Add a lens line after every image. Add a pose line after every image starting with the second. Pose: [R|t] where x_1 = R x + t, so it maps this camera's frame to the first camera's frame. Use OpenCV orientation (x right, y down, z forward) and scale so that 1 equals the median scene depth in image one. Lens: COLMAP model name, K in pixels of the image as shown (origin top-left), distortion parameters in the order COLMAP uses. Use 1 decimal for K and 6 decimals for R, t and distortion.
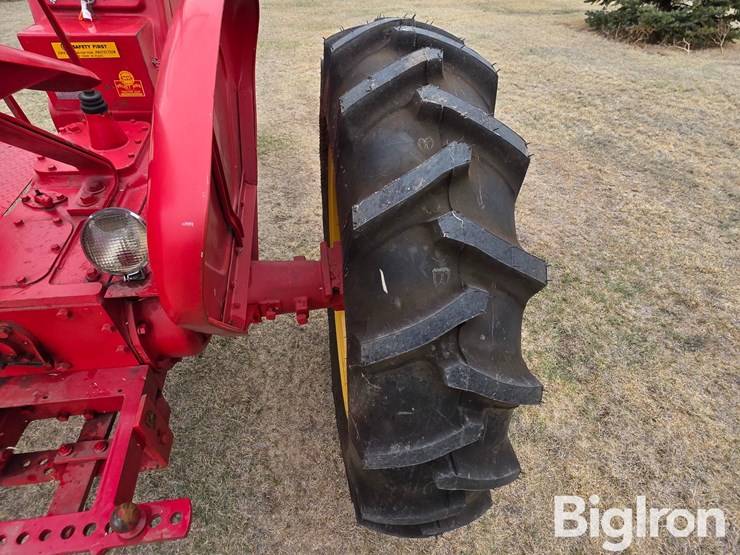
lens RADIAL K [[405.9, 0, 370.0], [0, 405.9, 277.5], [0, 0, 1]] dist [0.005259, 0.000085]
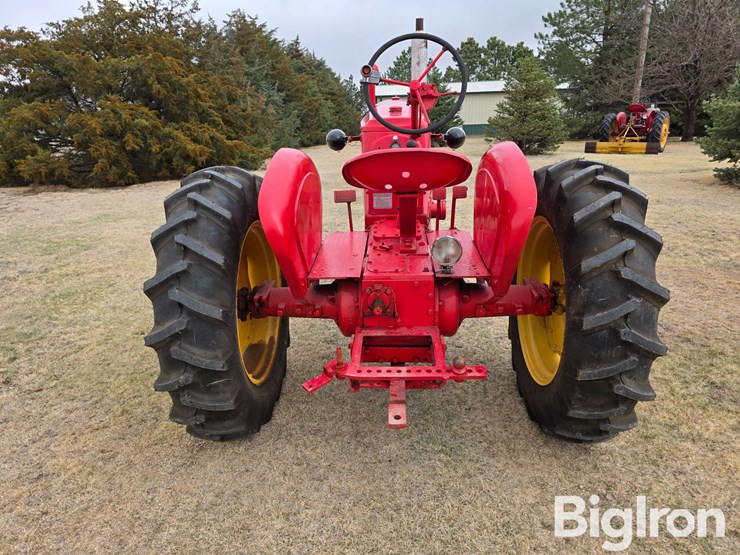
lens RADIAL K [[492.9, 0, 378.5], [0, 492.9, 278.8], [0, 0, 1]] dist [0.051768, -0.042777]
pose [[0.983222, 0.001350, -0.182407, -0.170638], [-0.070846, 0.924298, -0.375040, 0.366351], [0.168092, 0.381670, 0.908885, -0.477117]]
